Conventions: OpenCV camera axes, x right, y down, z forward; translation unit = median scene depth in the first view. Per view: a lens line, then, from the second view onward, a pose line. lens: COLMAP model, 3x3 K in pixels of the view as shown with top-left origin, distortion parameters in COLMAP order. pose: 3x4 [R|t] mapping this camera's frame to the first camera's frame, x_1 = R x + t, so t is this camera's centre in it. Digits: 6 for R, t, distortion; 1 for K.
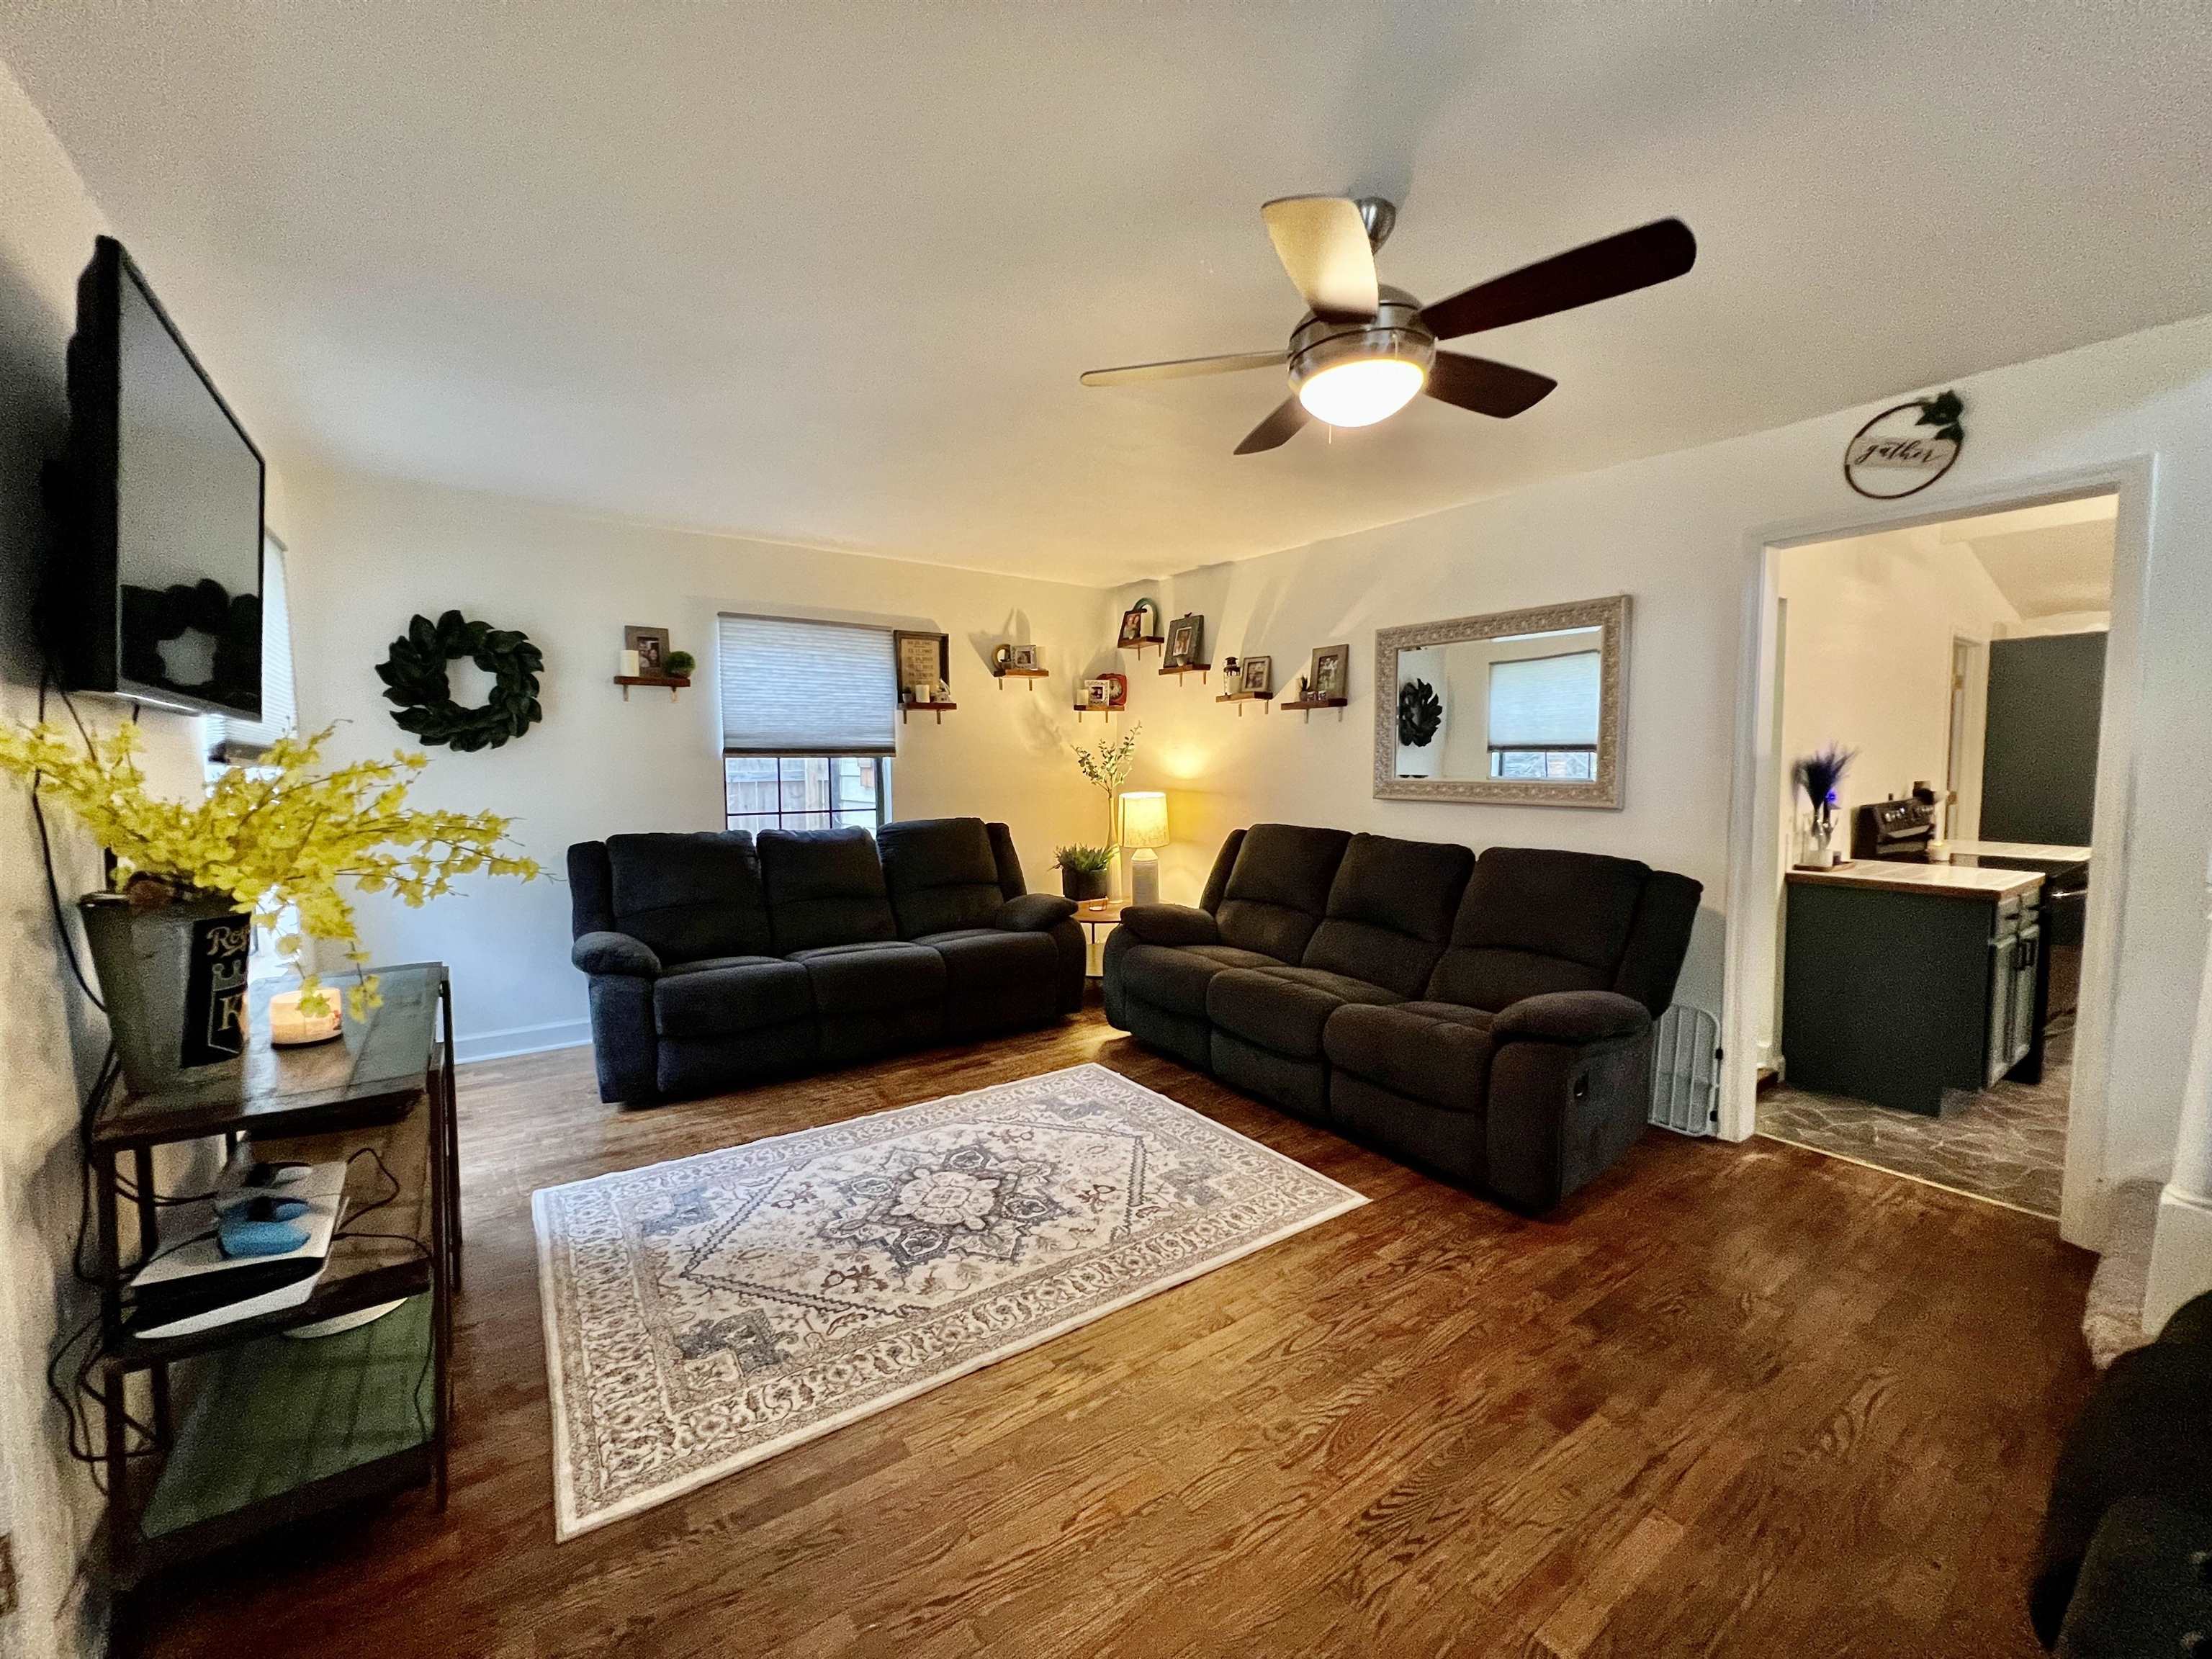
lens RADIAL K [[881.3, 0, 1100.5], [0, 881.3, 822.4], [0, 0, 1]] dist [-0.001300, 0.000312]
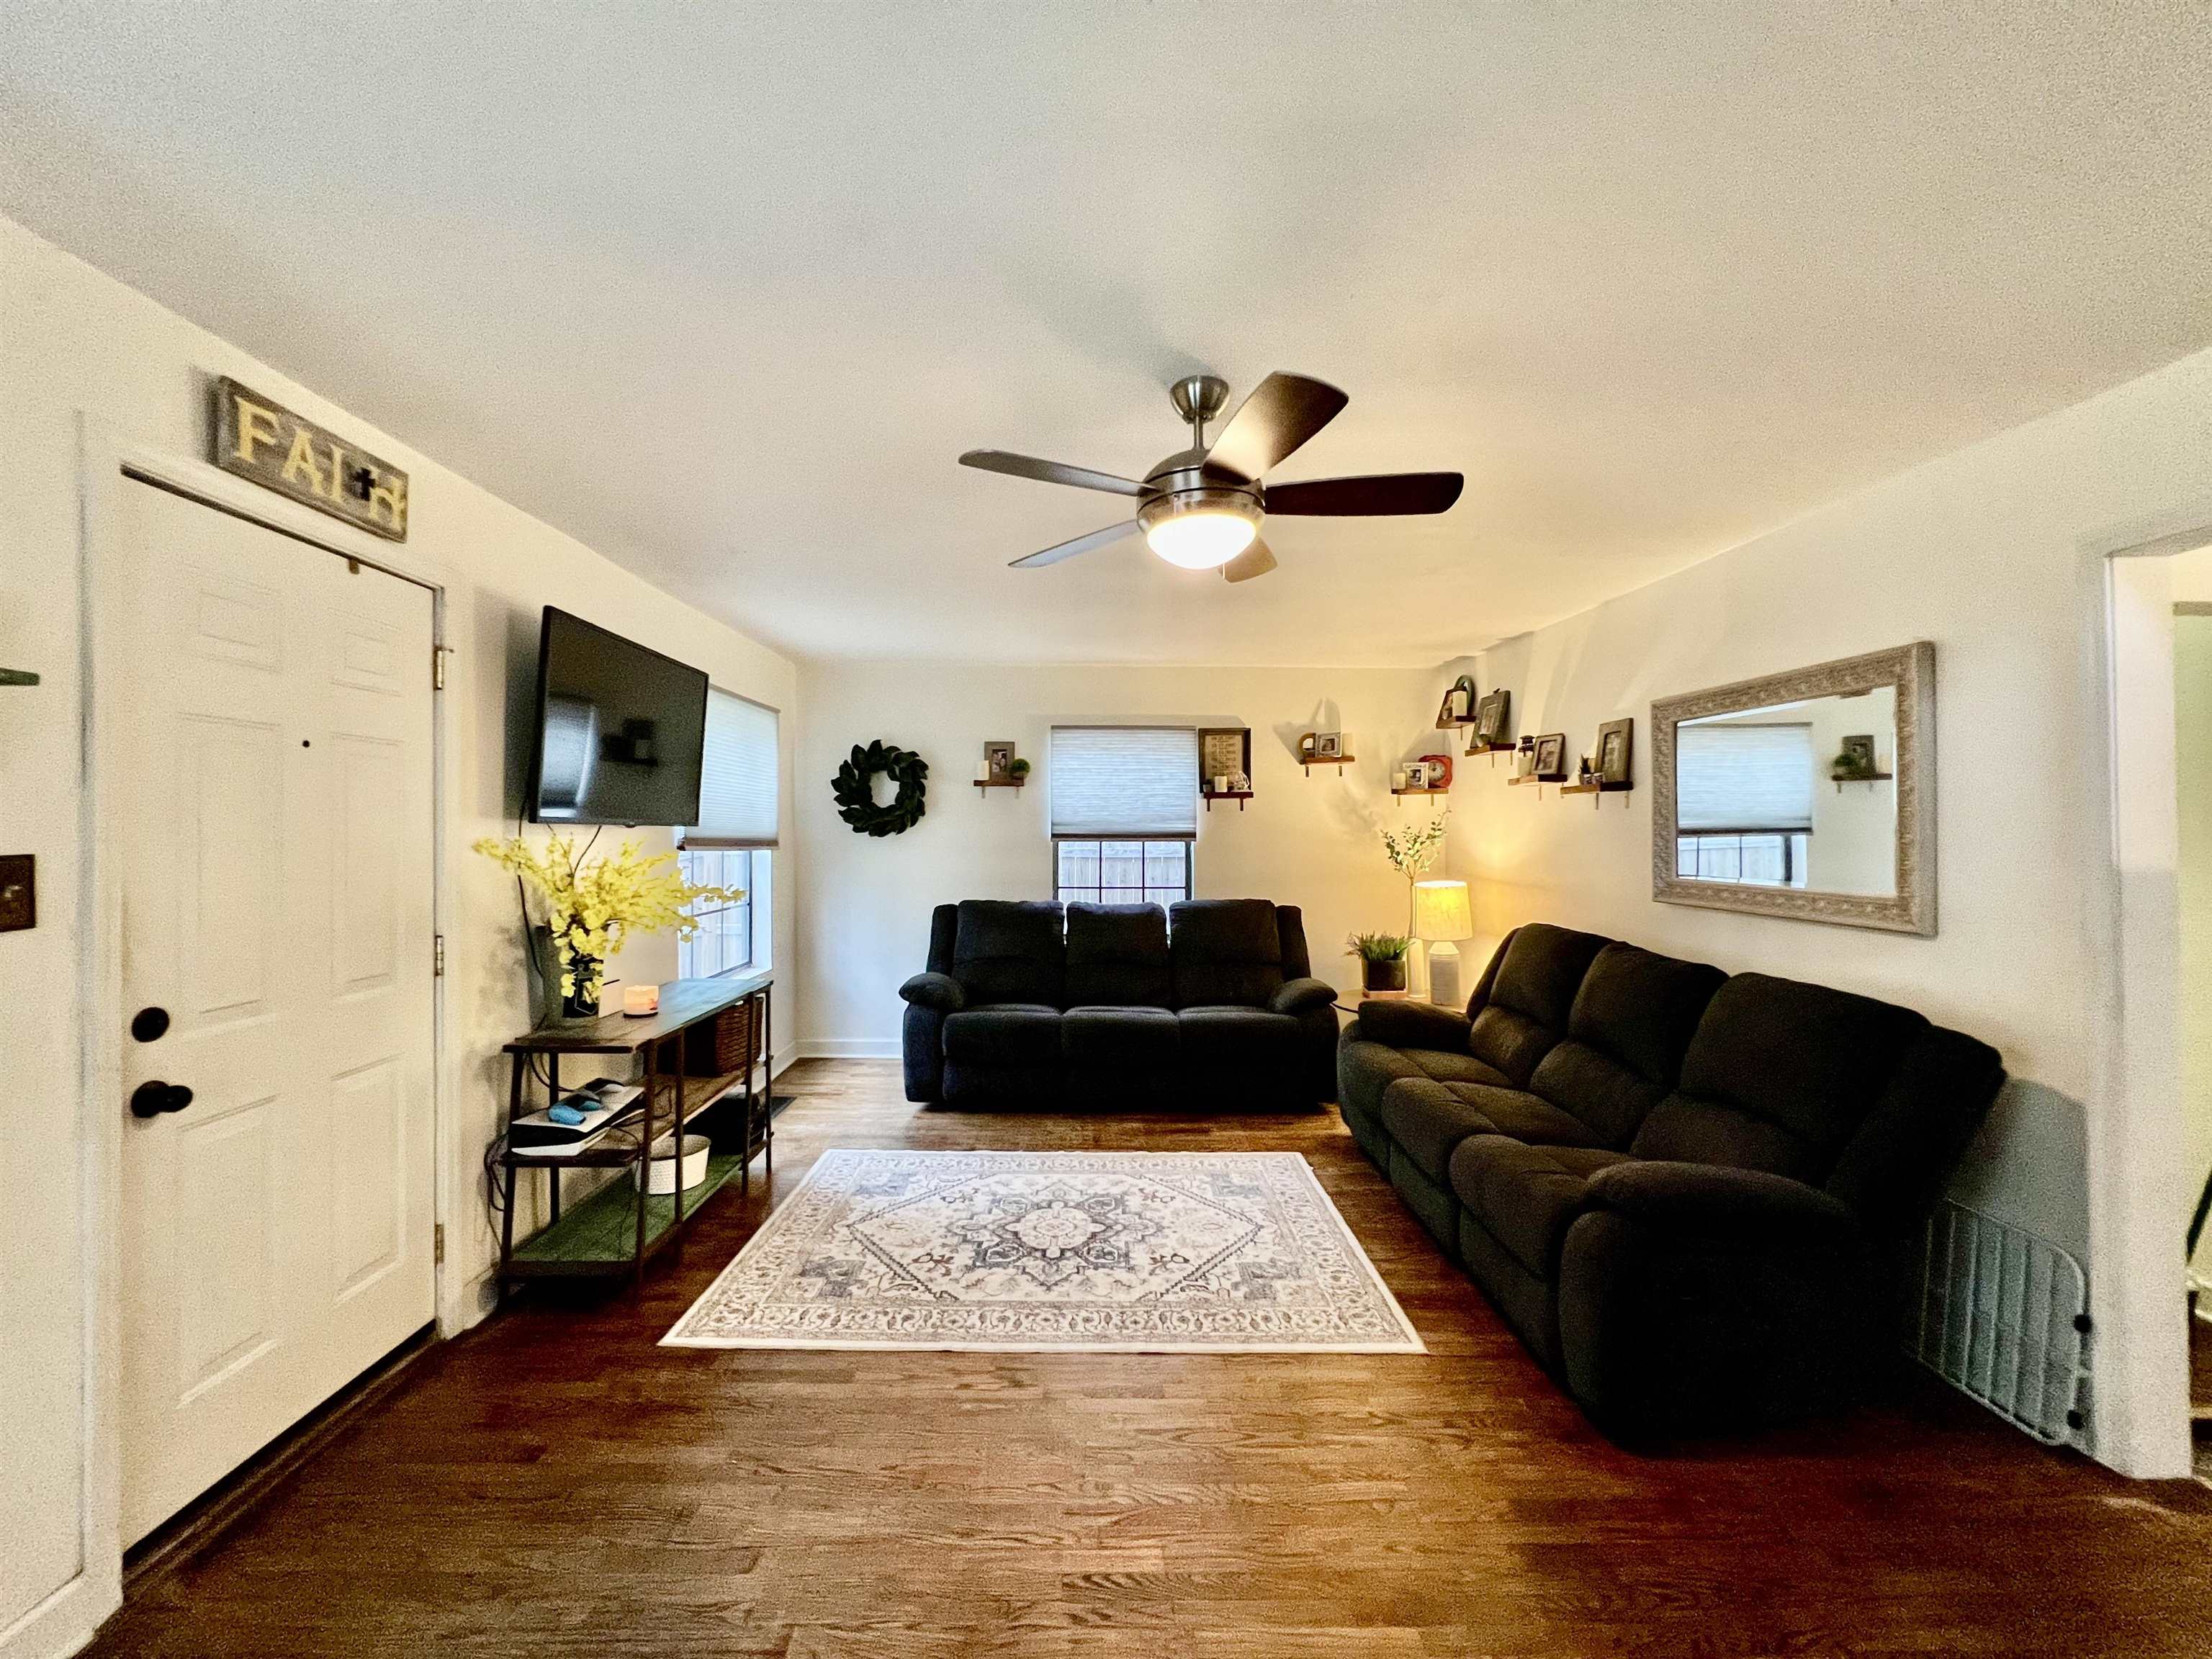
lens RADIAL K [[881.3, 0, 1100.5], [0, 881.3, 822.4], [0, 0, 1]] dist [-0.001300, 0.000312]
pose [[0.826392, -0.000343, -0.563095, 0.438649], [-0.044094, 0.996890, -0.065319, -0.030370], [0.561366, 0.078808, 0.823807, 0.023347]]
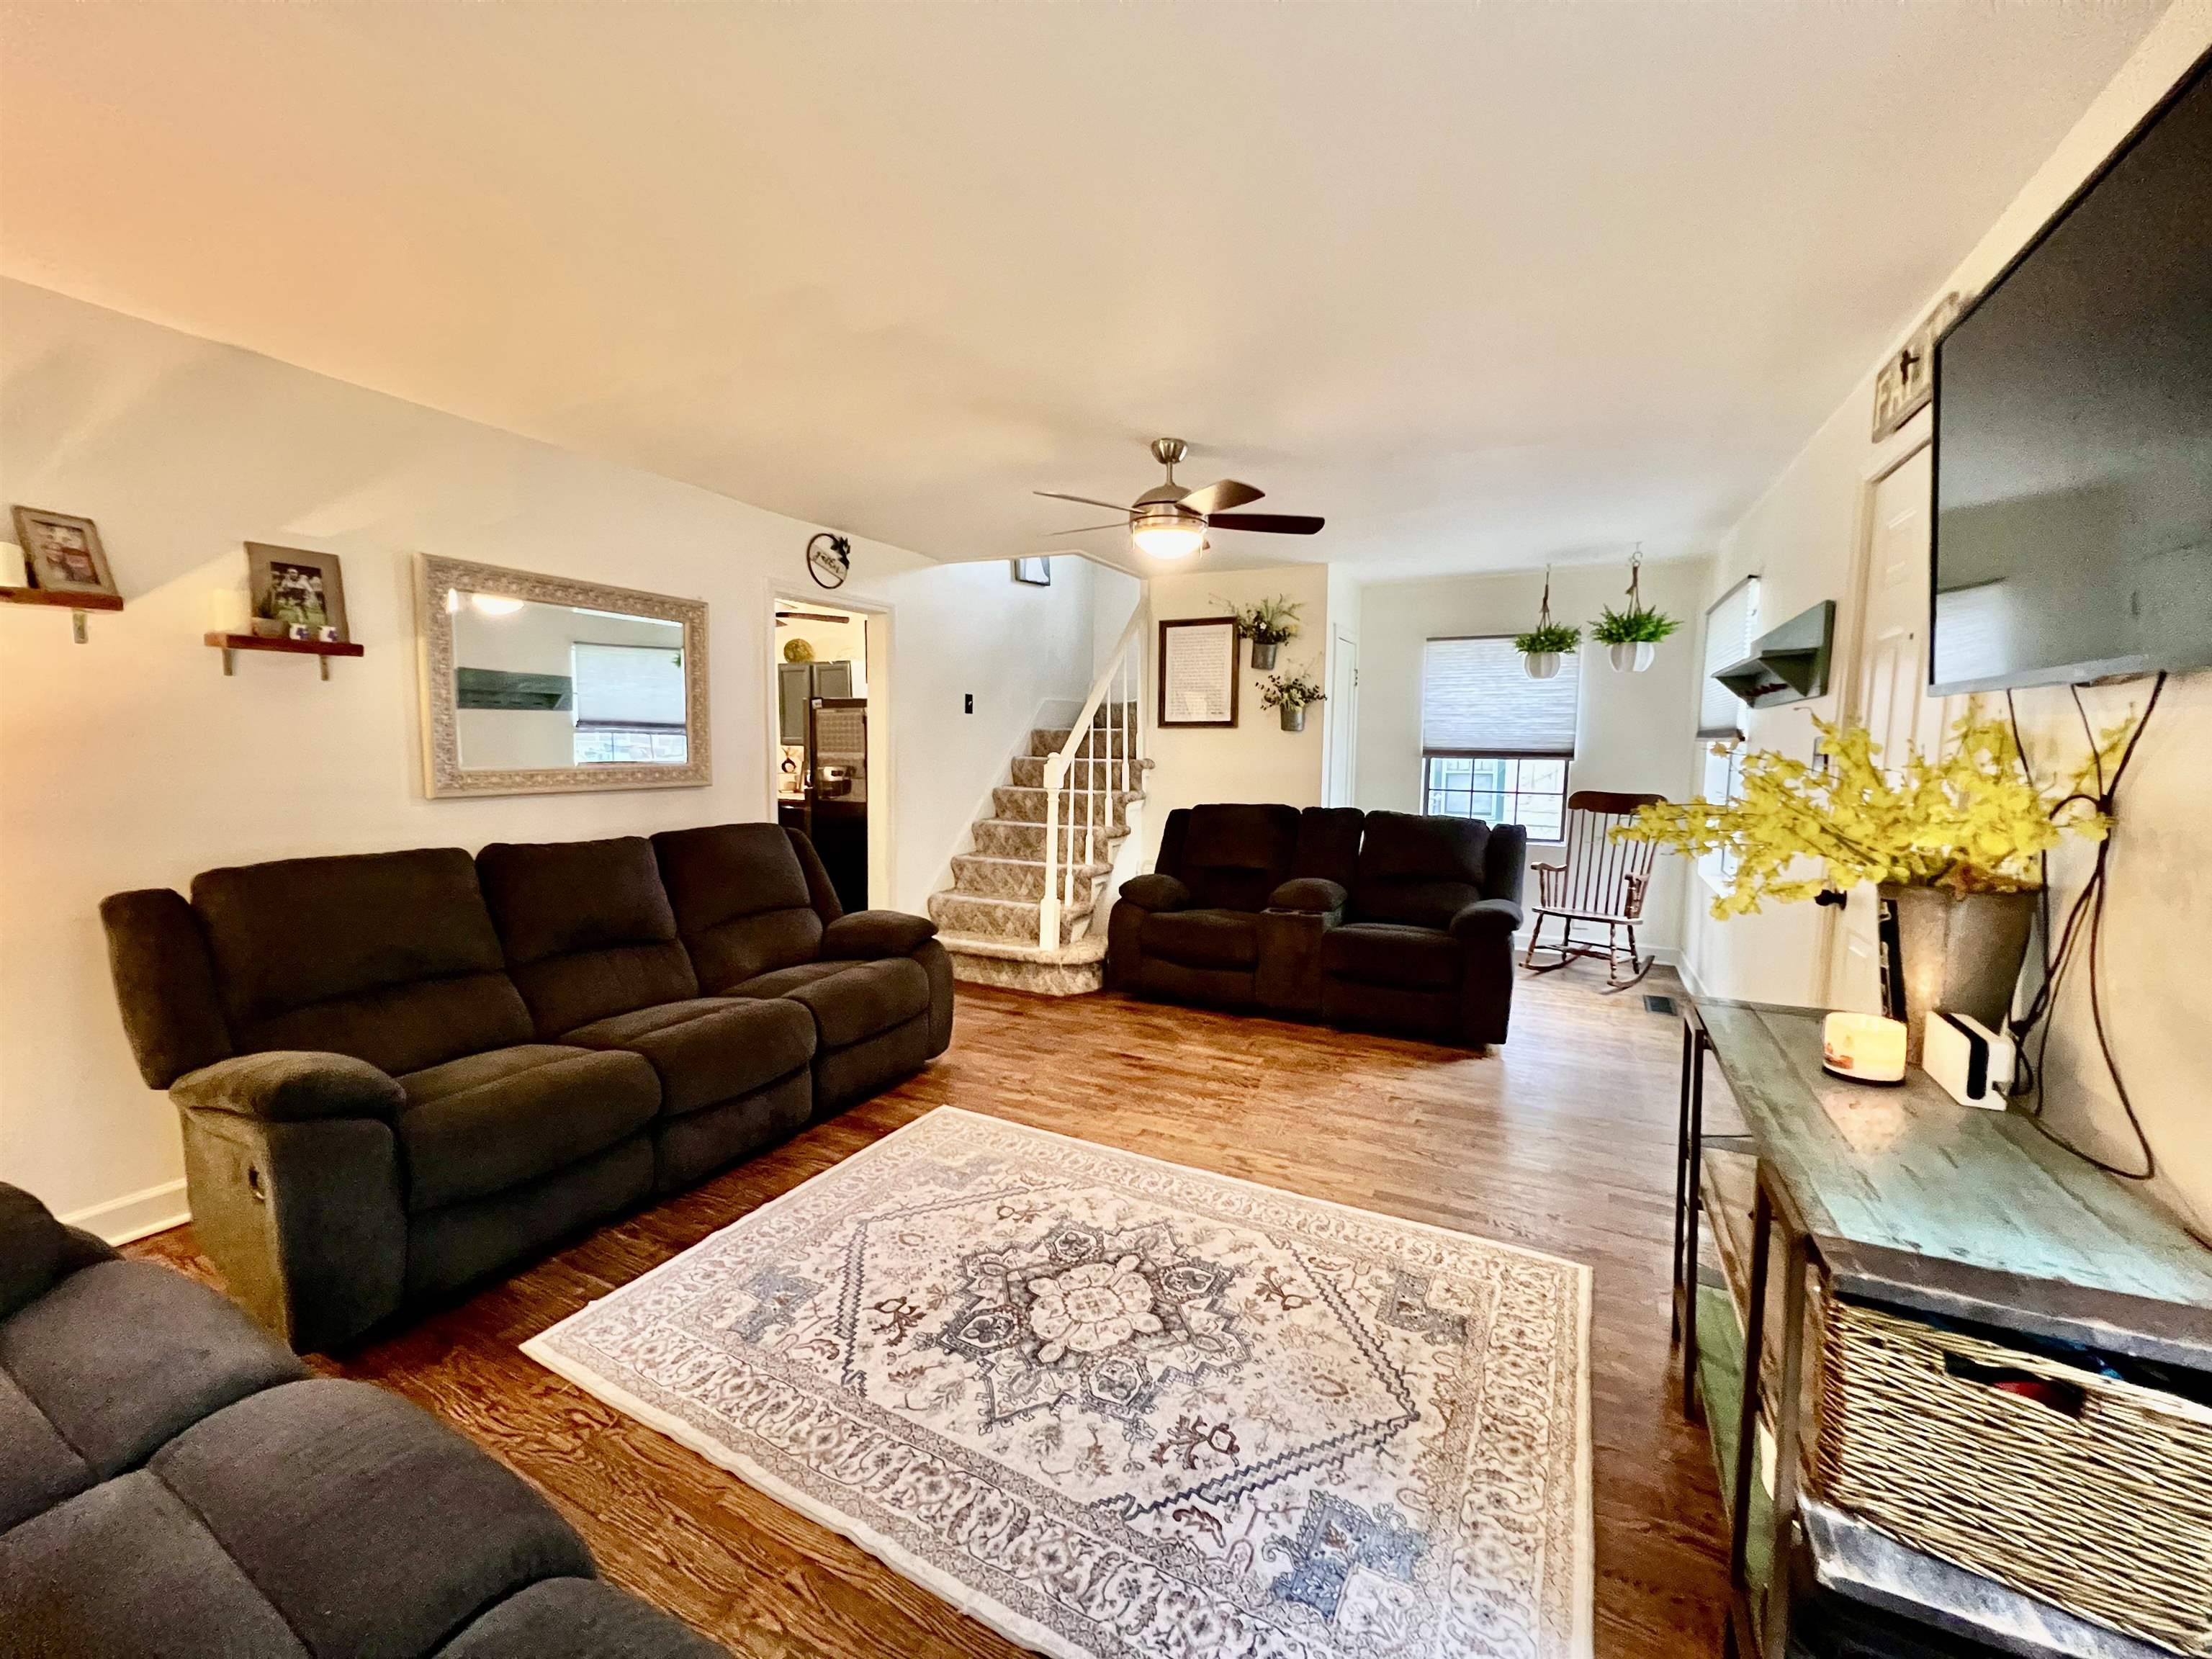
lens RADIAL K [[881.3, 0, 1100.5], [0, 881.3, 822.4], [0, 0, 1]] dist [-0.001300, 0.000312]
pose [[-0.452875, -0.080348, 0.887946, -0.690323], [0.058910, 0.991058, 0.119724, -0.076743], [-0.889626, 0.106529, -0.444092, 1.066228]]
